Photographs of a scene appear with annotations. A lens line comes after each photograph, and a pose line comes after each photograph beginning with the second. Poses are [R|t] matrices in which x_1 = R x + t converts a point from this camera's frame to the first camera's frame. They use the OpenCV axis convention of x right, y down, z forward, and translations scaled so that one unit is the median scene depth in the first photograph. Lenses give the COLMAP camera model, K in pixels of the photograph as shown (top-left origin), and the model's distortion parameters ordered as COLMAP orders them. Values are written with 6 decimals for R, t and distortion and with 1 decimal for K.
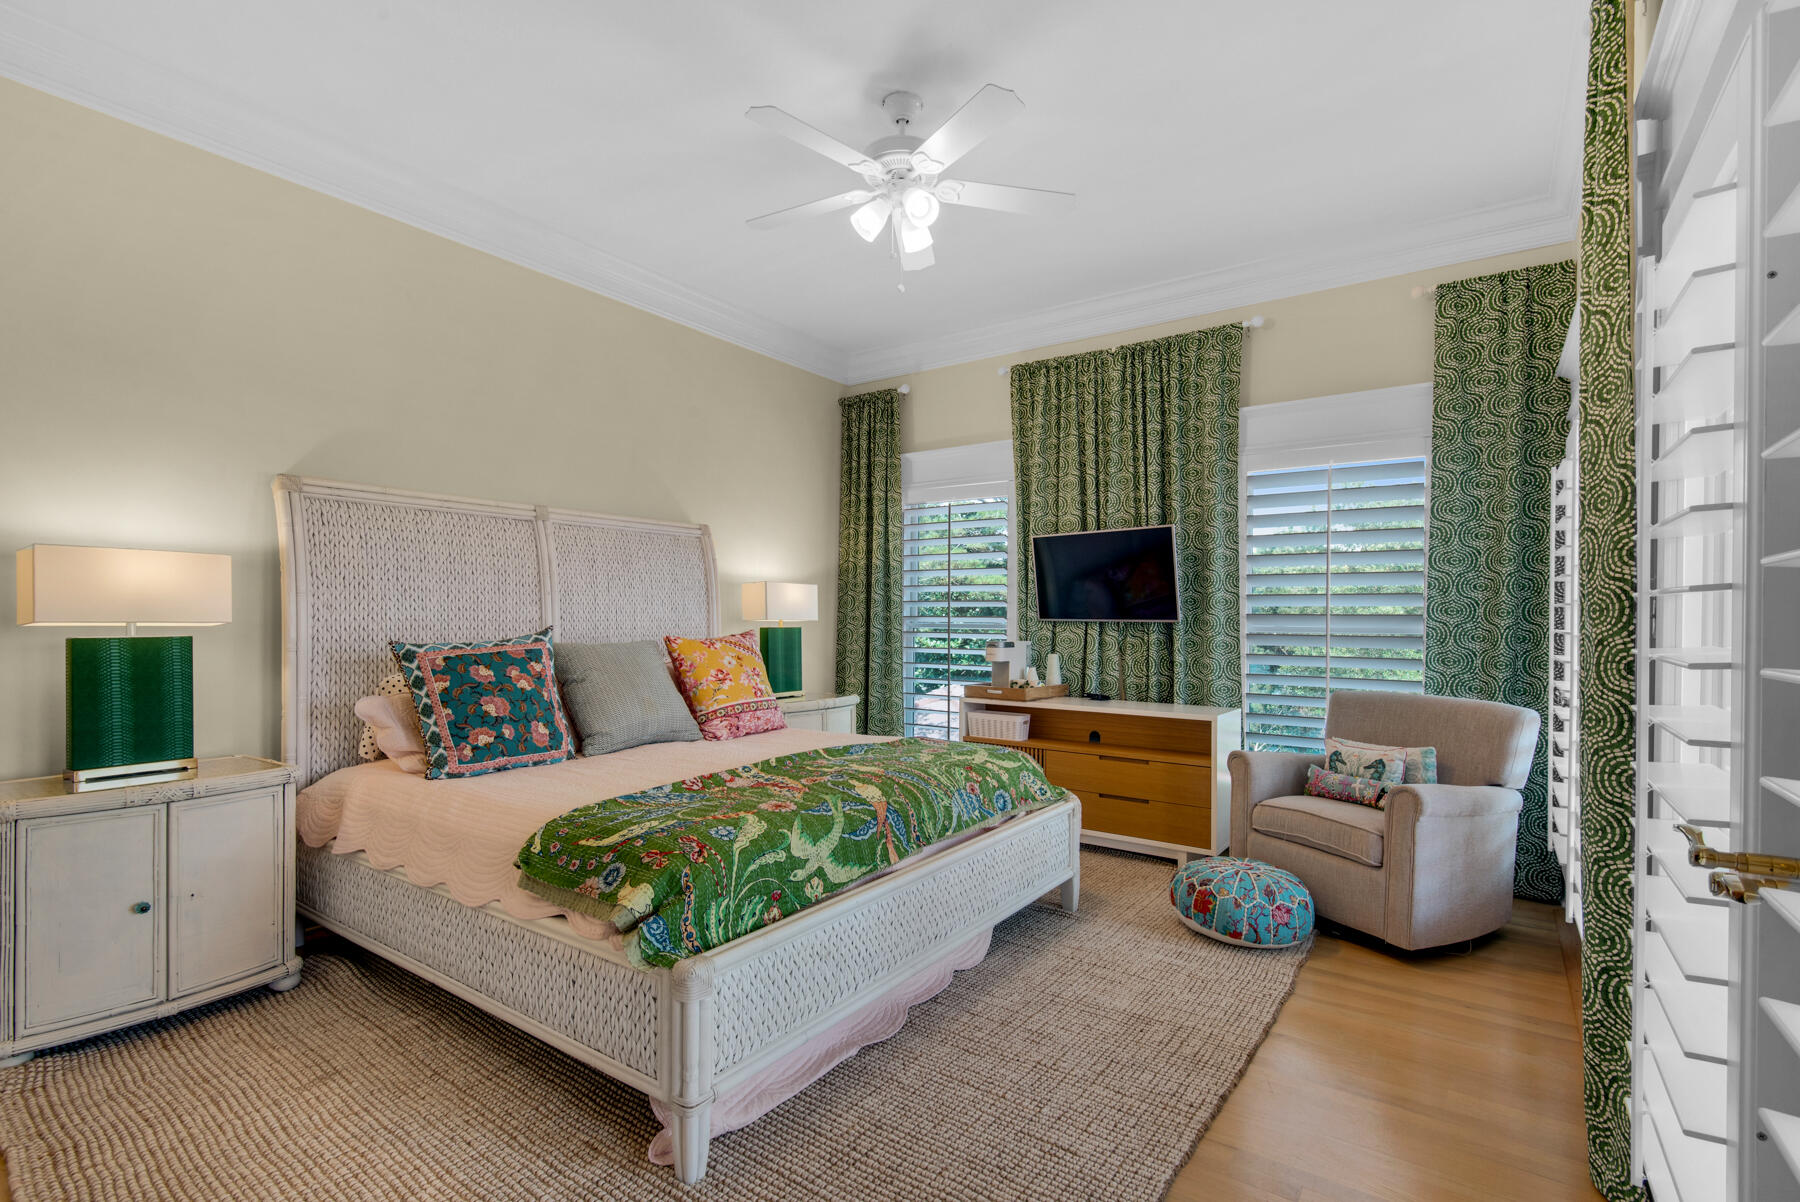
lens RADIAL K [[823.1, 0, 895.2], [0, 823.1, 618.0], [0, 0, 1]] dist [0.024311, -0.008680]
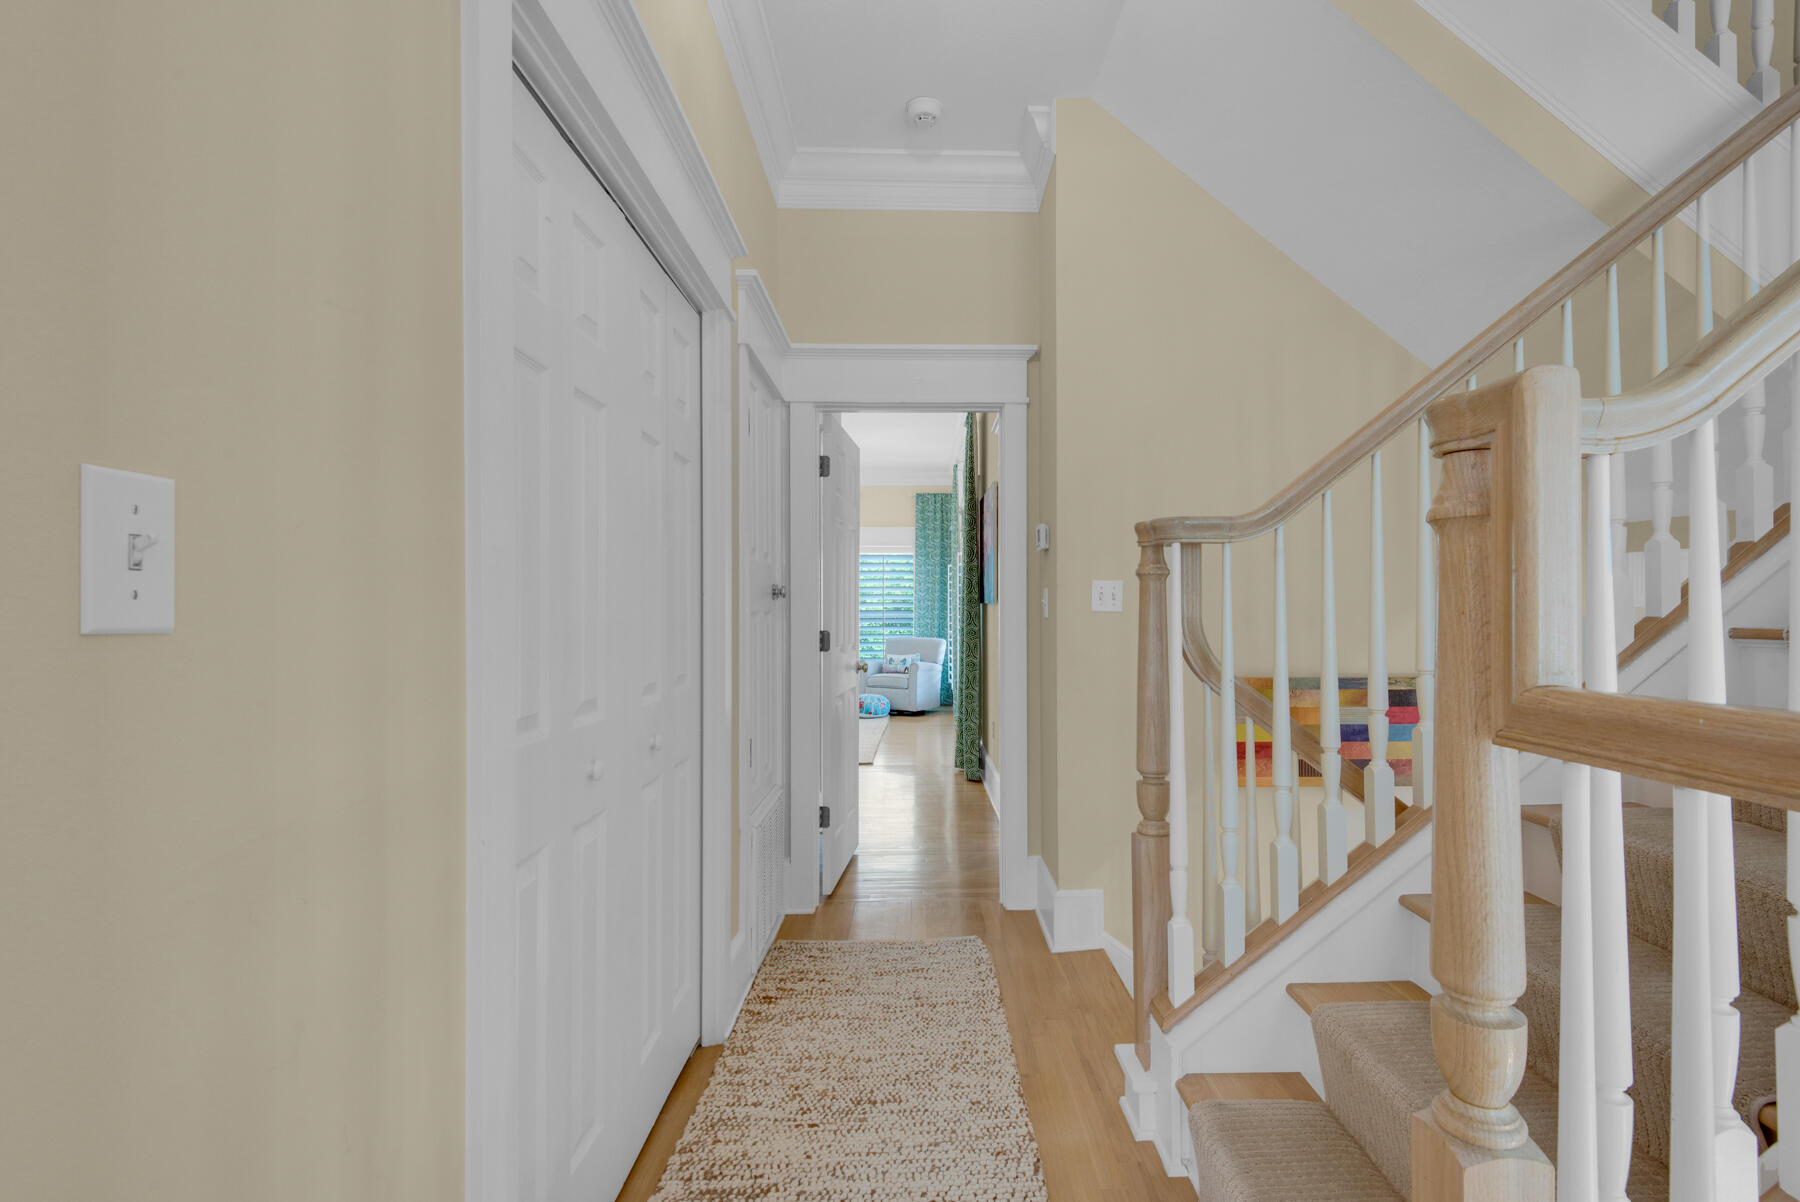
lens RADIAL K [[823.1, 0, 900.8], [0, 823.1, 604.6], [0, 0, 1]] dist [0.024311, -0.008680]
pose [[0.825379, -0.001069, 0.564579, -0.860699], [0.008181, 0.999916, -0.010067, 0.004256], [-0.564520, 0.012928, 0.825318, -1.128299]]
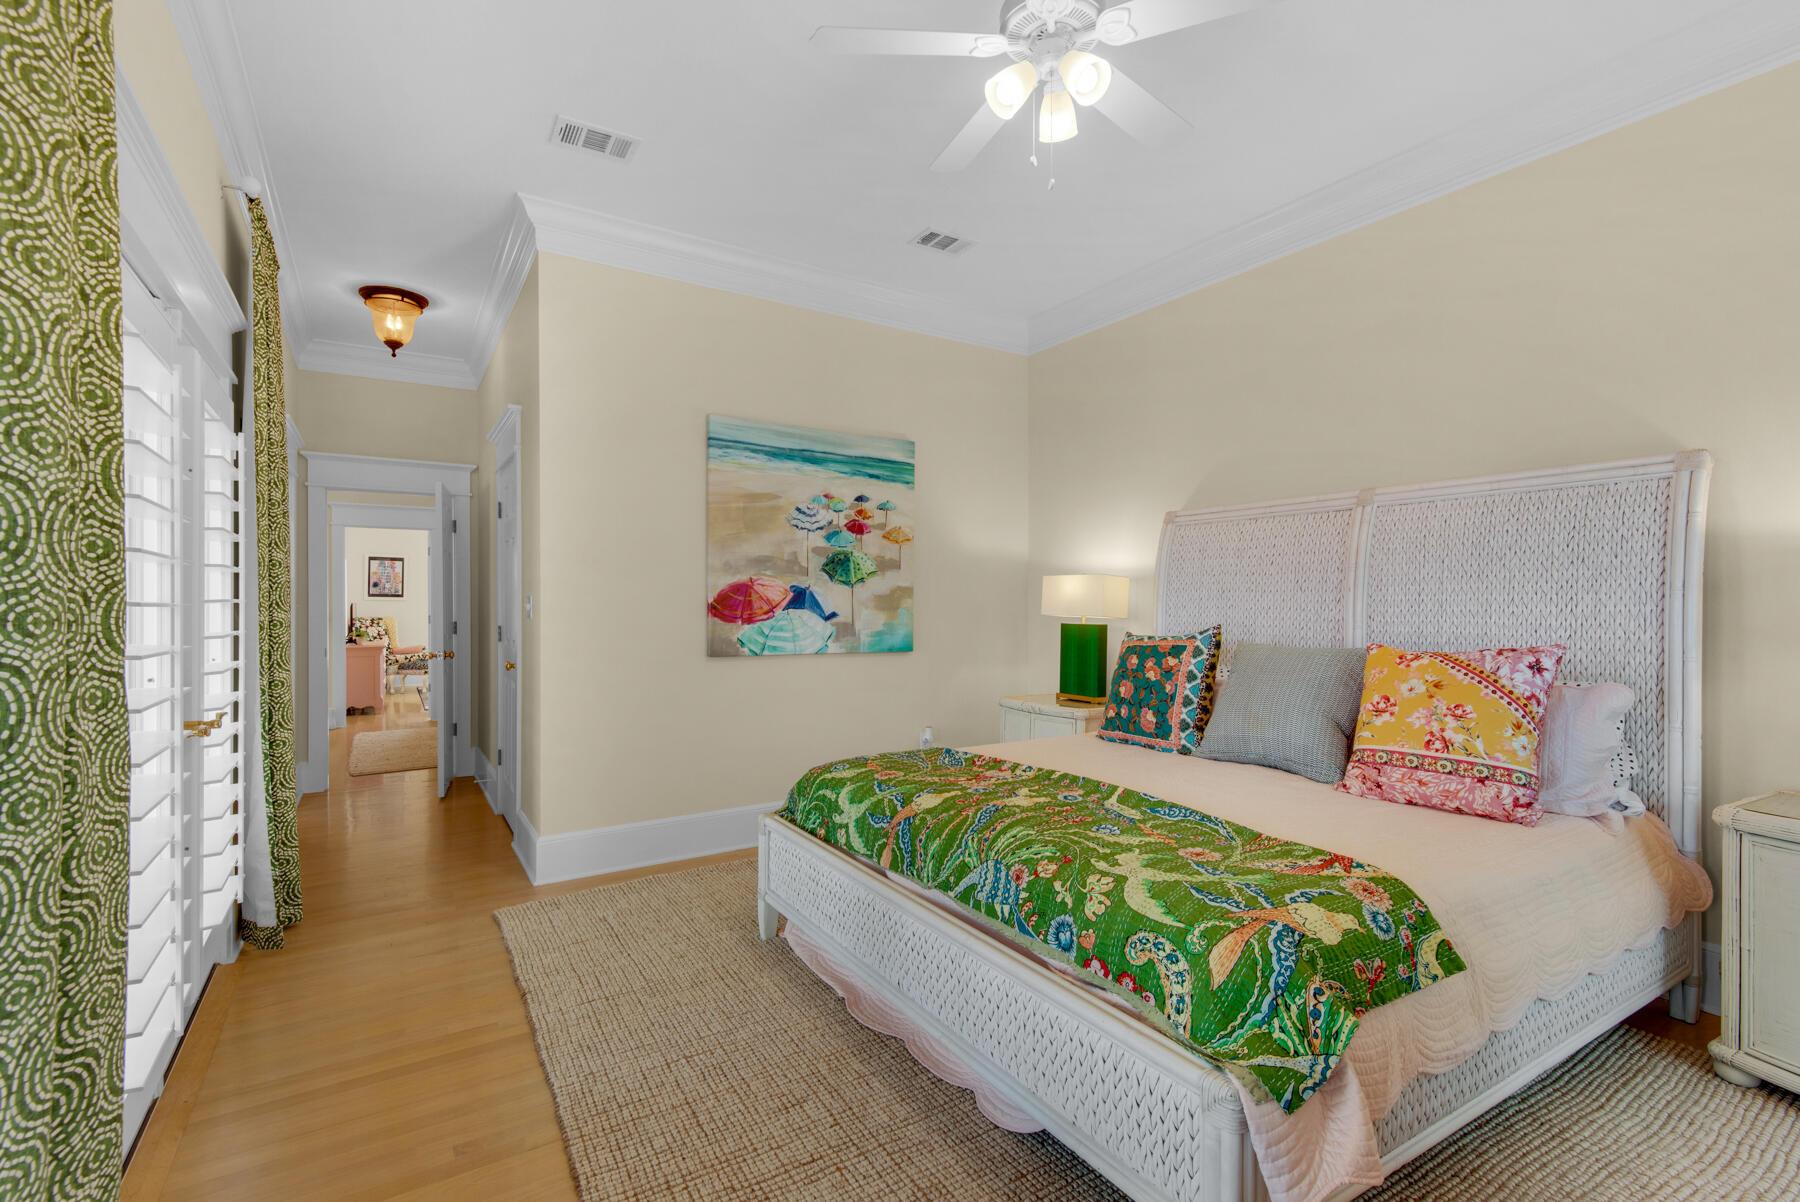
lens RADIAL K [[823.1, 0, 902.8], [0, 823.1, 606.9], [0, 0, 1]] dist [0.024311, -0.008680]
pose [[-0.388611, 0.002844, -0.921397, 1.193395], [-0.003024, 0.999986, 0.004361, -0.027947], [0.921397, 0.004481, -0.388597, 1.851960]]
